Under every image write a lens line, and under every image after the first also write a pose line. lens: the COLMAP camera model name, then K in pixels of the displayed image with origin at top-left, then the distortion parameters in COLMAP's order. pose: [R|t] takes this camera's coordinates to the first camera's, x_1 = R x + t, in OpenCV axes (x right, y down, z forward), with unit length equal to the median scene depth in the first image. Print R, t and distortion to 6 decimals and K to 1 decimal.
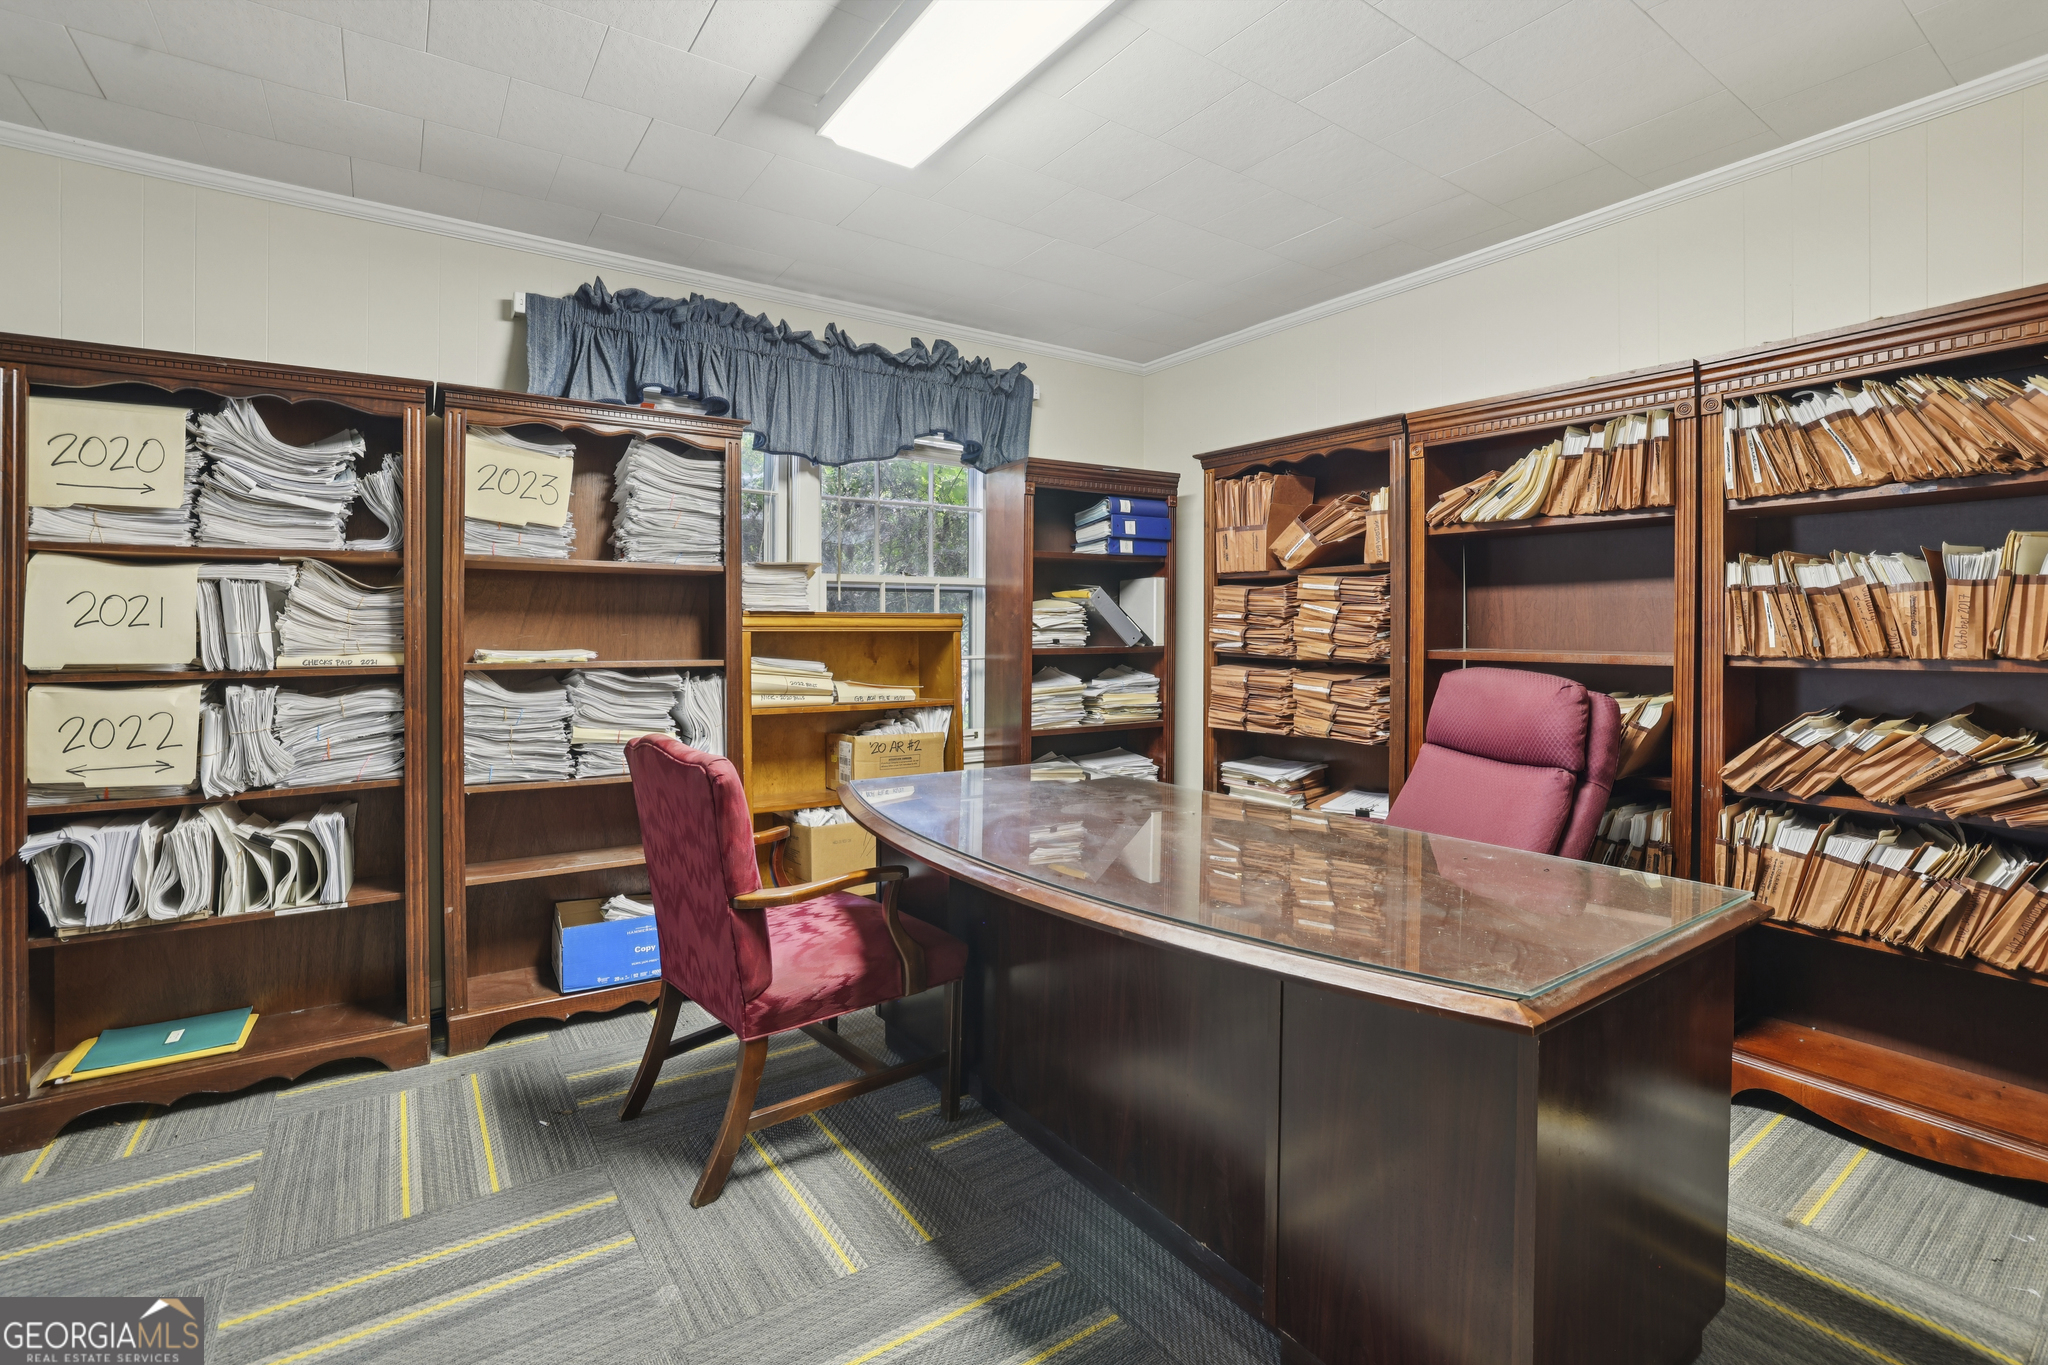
lens RADIAL K [[900.7, 0, 1061.7], [0, 900.7, 644.3], [0, 0, 1]] dist [-0.026115, 0.002491]
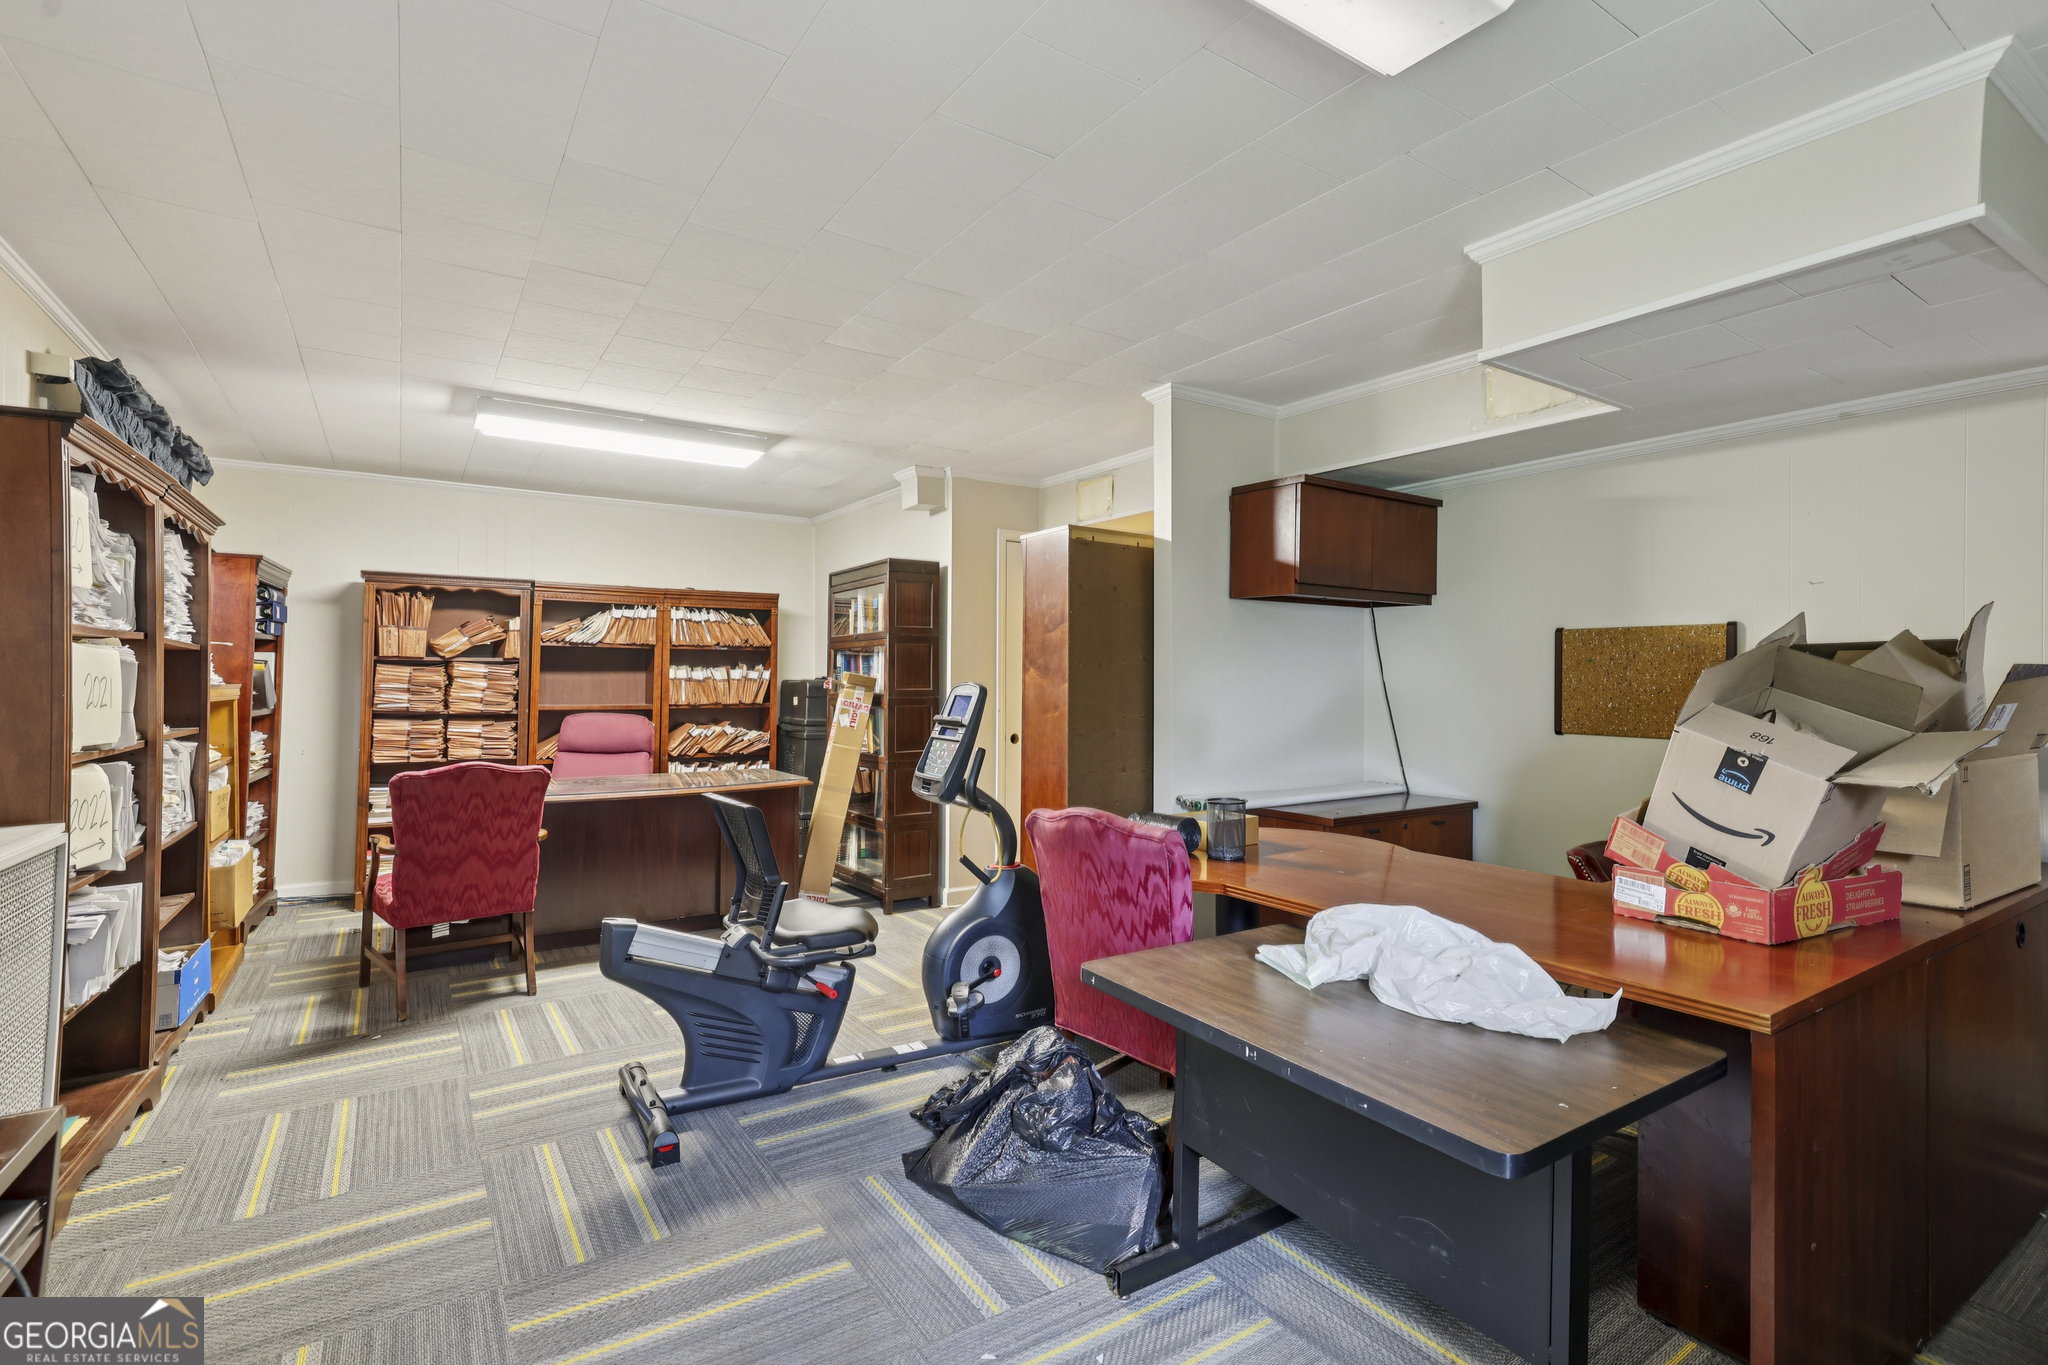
lens RADIAL K [[900.7, 0, 1022.2], [0, 900.7, 677.2], [0, 0, 1]] dist [-0.026115, 0.002491]
pose [[0.044613, 0.006428, 0.998984, -1.512644], [0.009303, 0.999933, -0.006850, -0.032110], [-0.998961, 0.009599, 0.044550, -0.116624]]
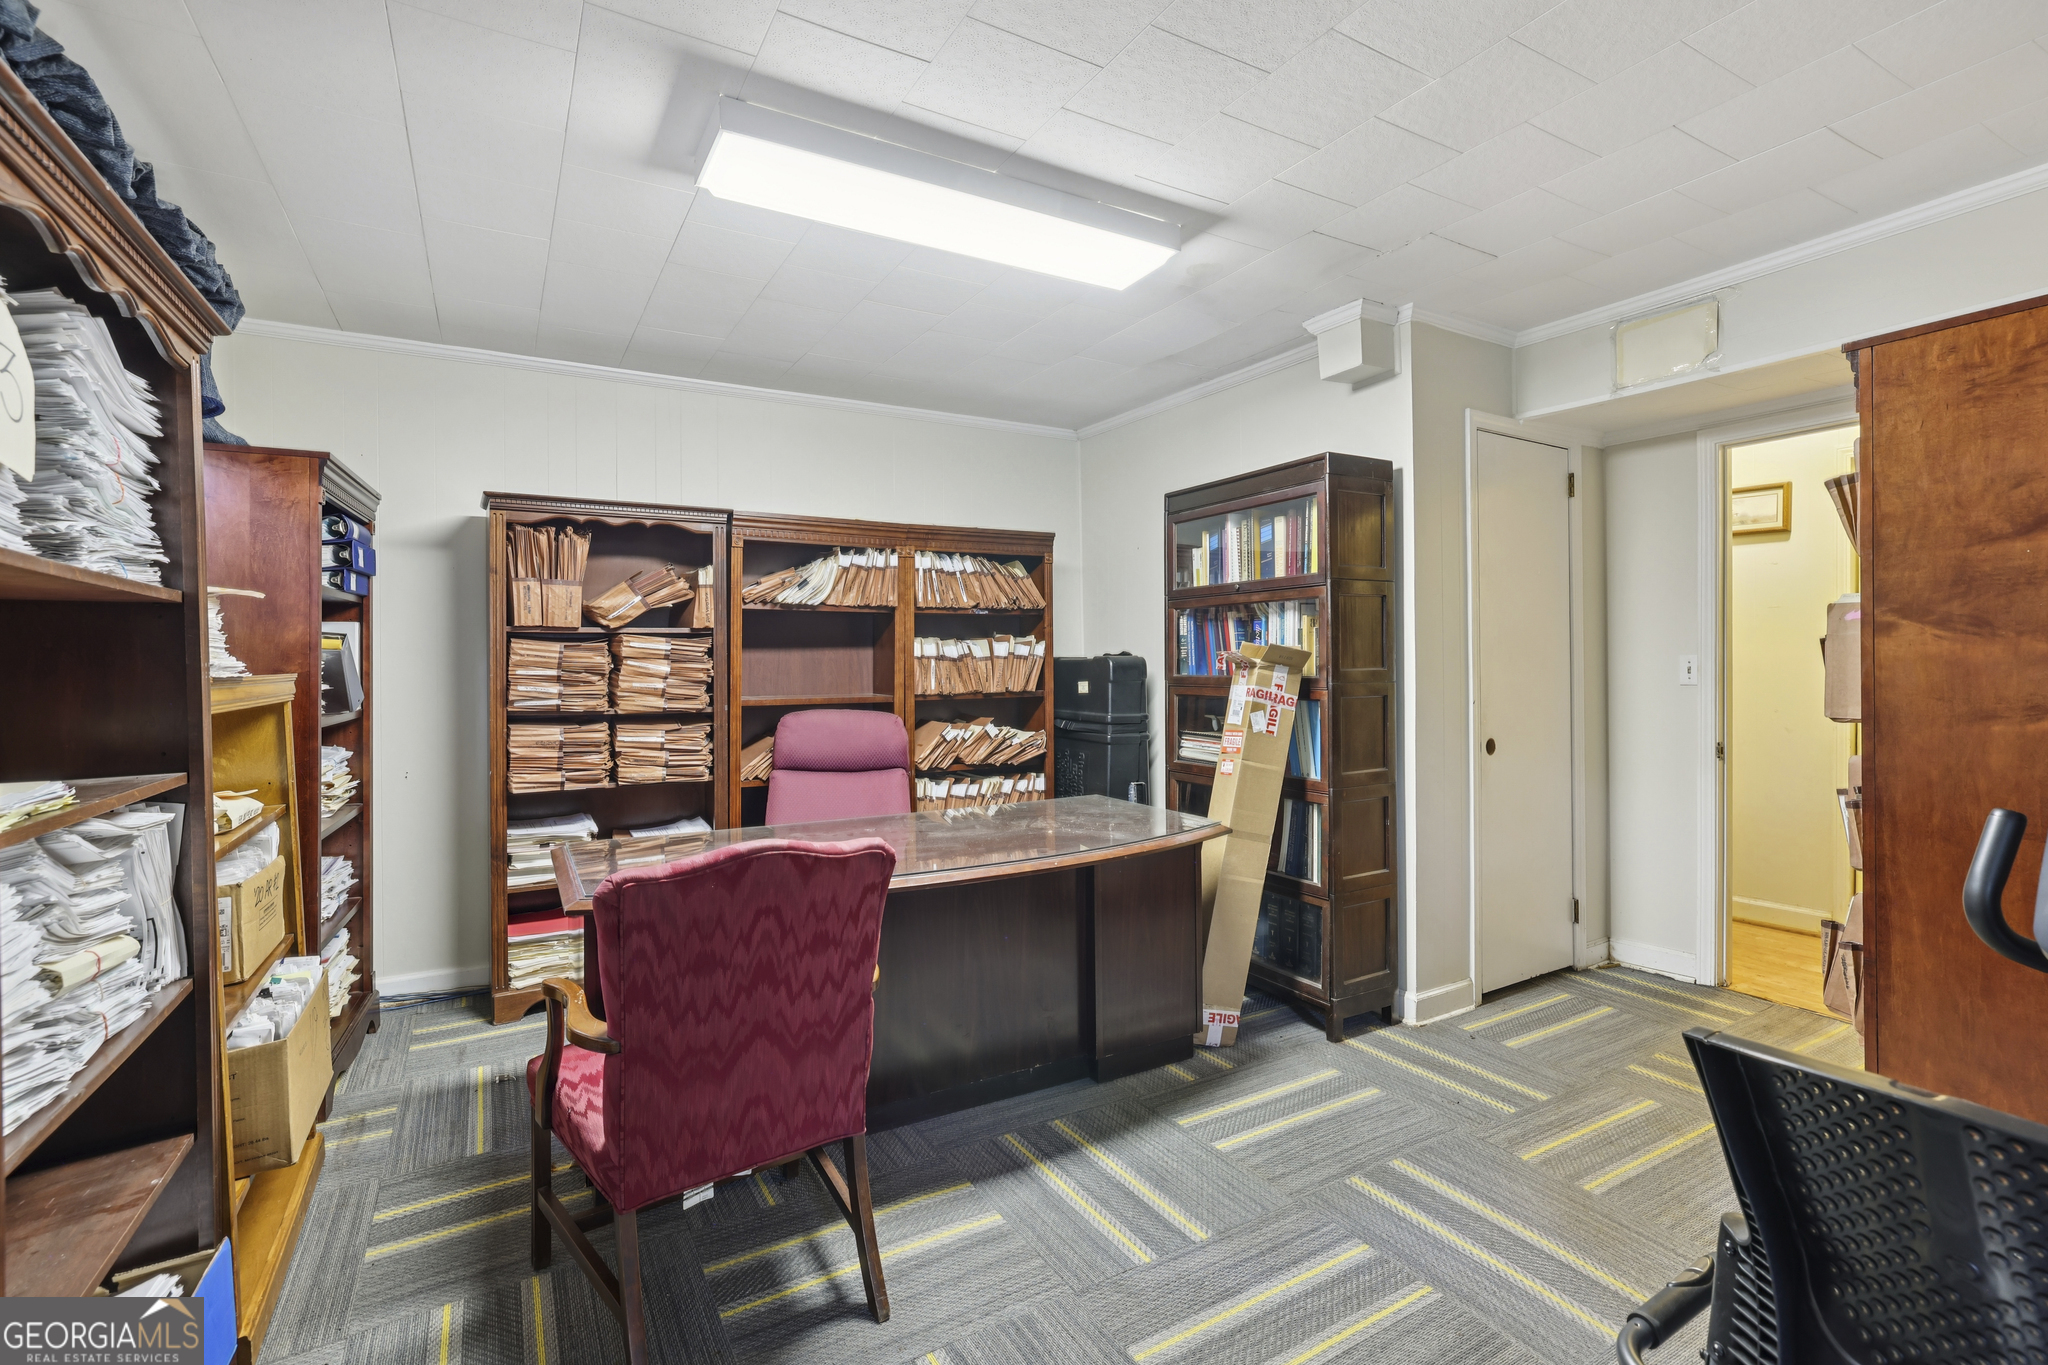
lens RADIAL K [[900.7, 0, 1018.2], [0, 900.7, 691.6], [0, 0, 1]] dist [-0.026115, 0.002491]
pose [[0.123732, -0.036770, 0.991634, -0.844648], [0.019061, 0.999217, 0.034672, -0.042355], [-0.992133, 0.014612, 0.124336, 0.472269]]
